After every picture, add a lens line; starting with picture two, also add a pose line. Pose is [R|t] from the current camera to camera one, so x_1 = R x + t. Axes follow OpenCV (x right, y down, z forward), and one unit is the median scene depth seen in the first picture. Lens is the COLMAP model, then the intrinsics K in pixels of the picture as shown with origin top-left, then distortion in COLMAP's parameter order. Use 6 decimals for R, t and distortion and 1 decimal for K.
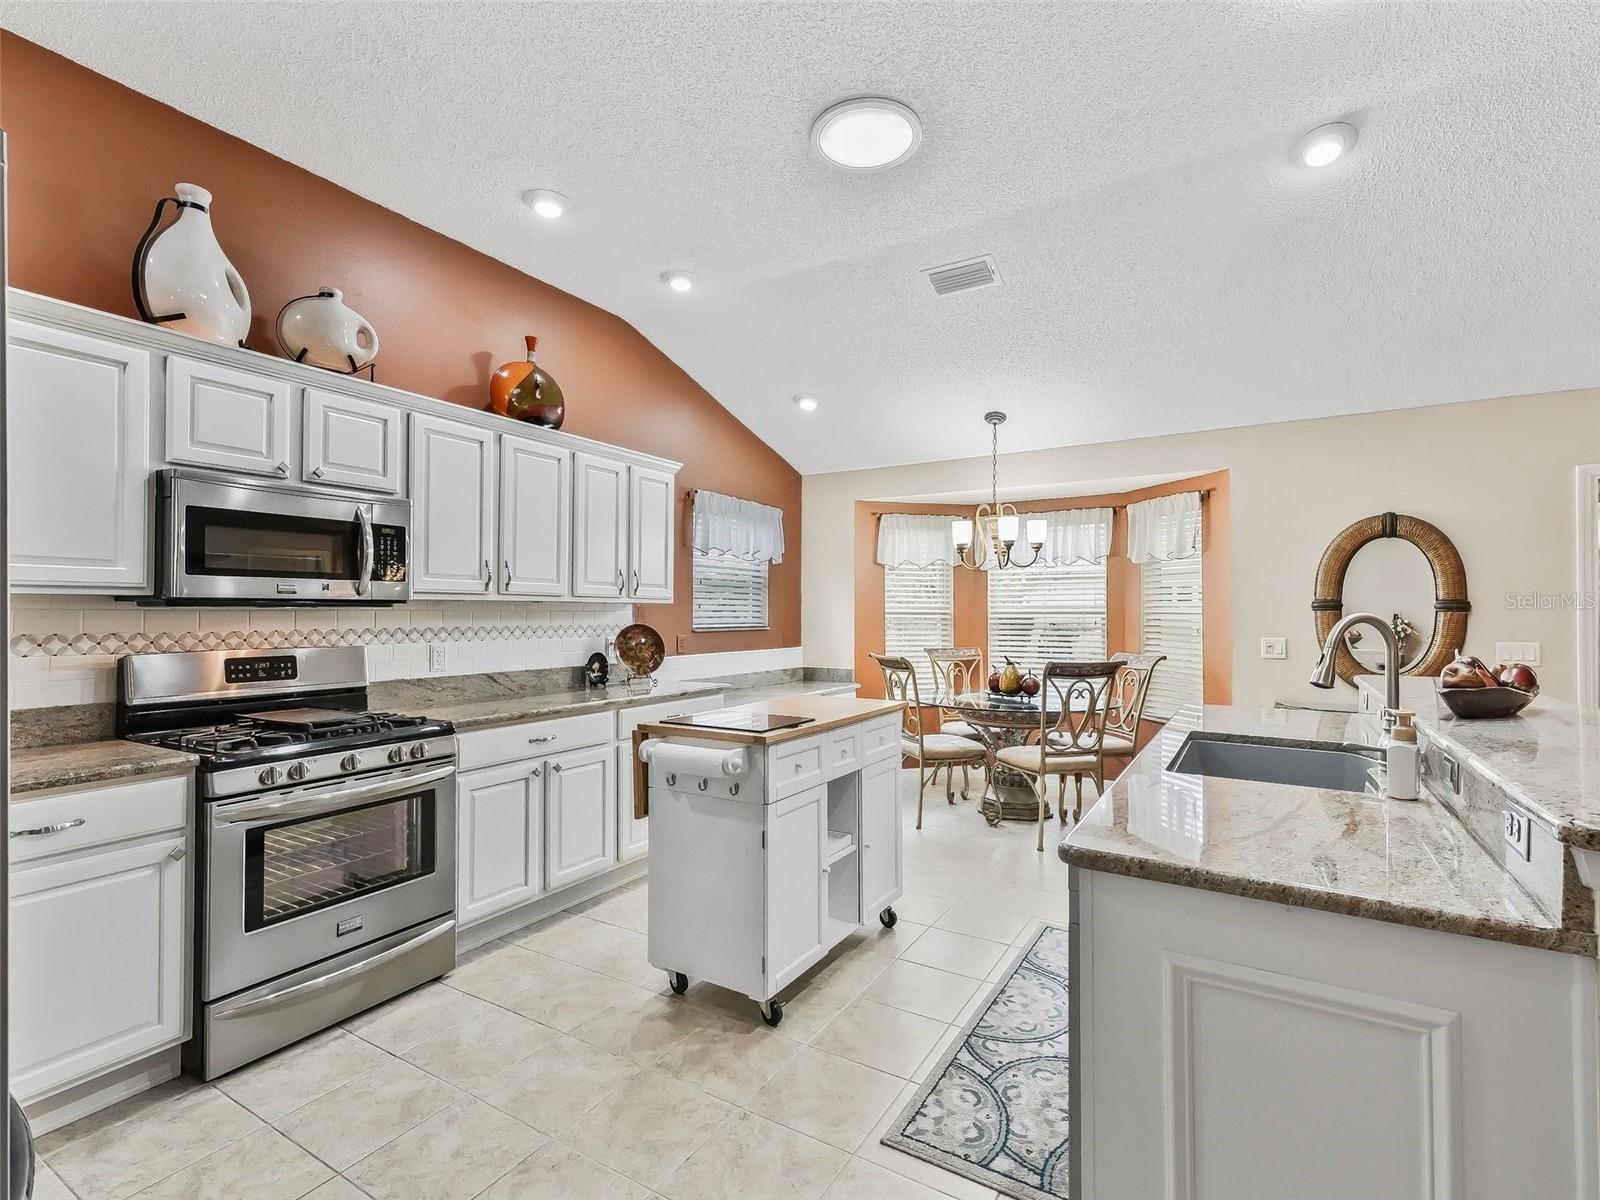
lens RADIAL K [[750.5, 0, 806.2], [0, 750.5, 602.5], [0, 0, 1]] dist [0.012529, -0.000314]
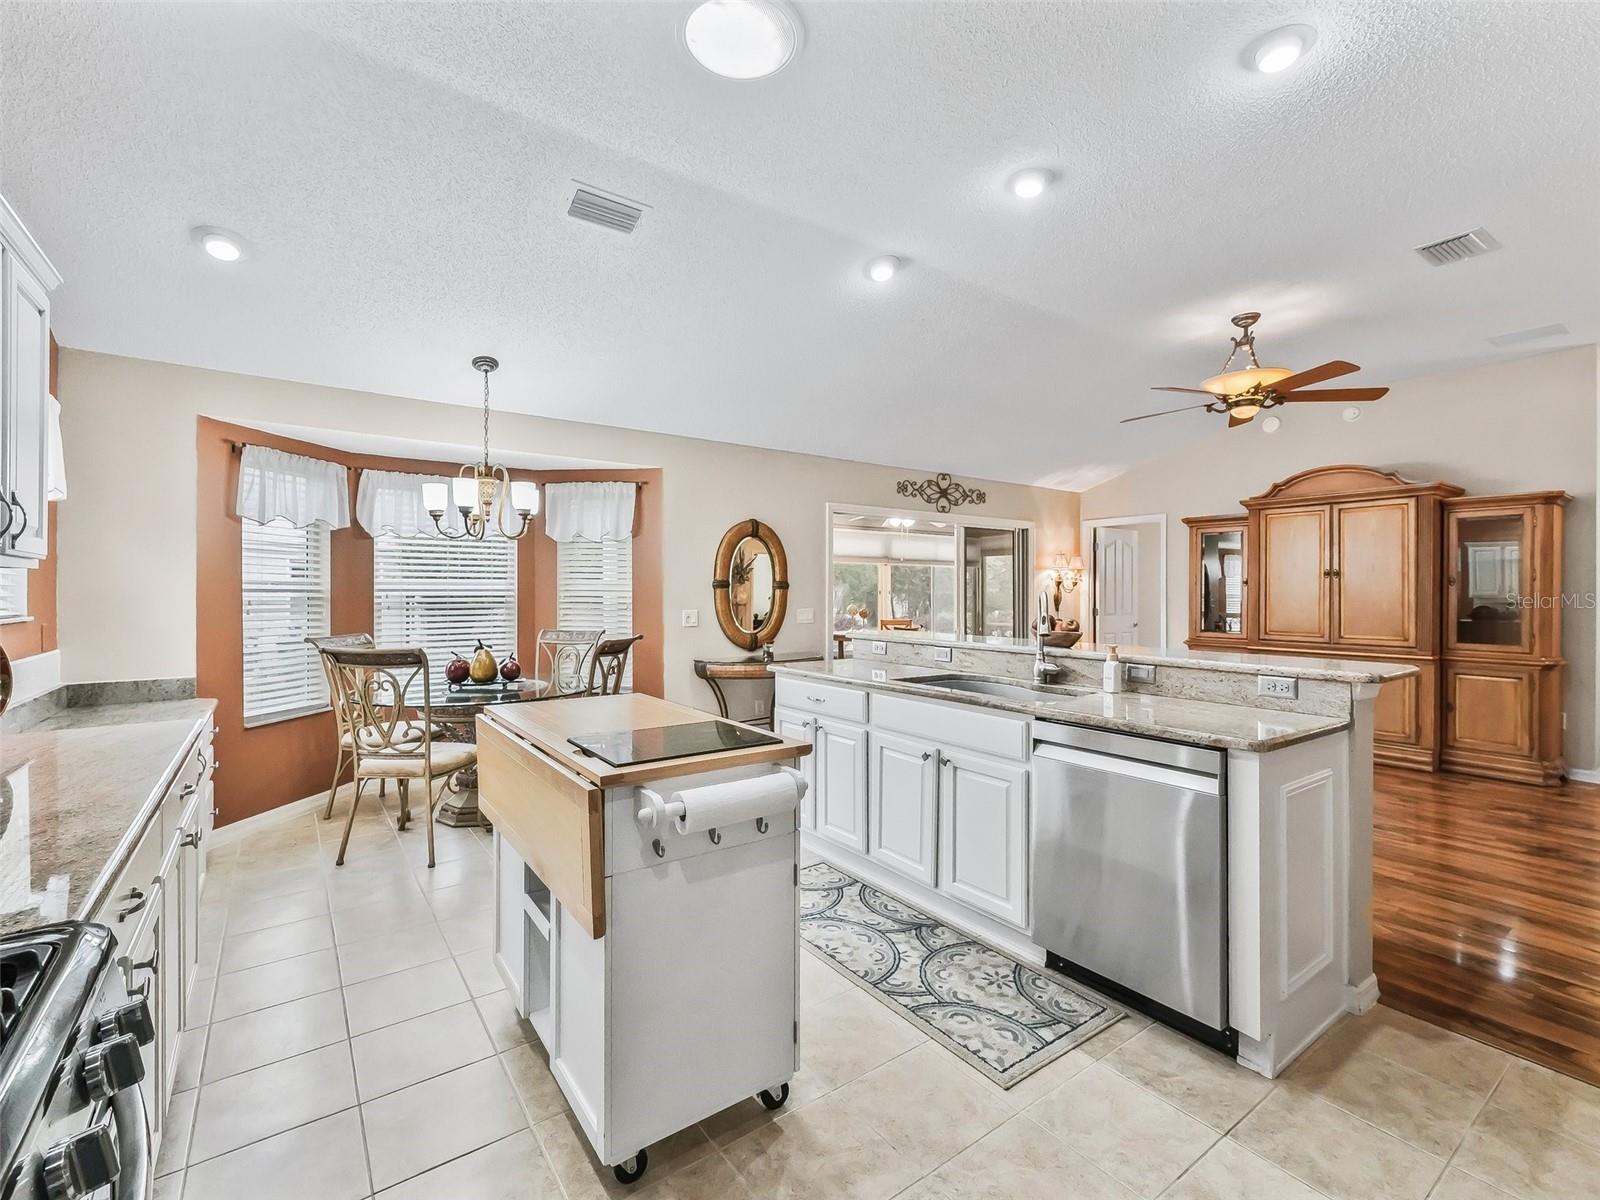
lens RADIAL K [[717.8, 0, 793.5], [0, 717.8, 594.0], [0, 0, 1]] dist [0.005813, 0.000122]
pose [[0.392936, -0.004185, 0.919556, -0.439584], [-0.014525, 0.999837, 0.010757, 0.004893], [-0.919451, -0.017583, 0.392811, 0.412098]]
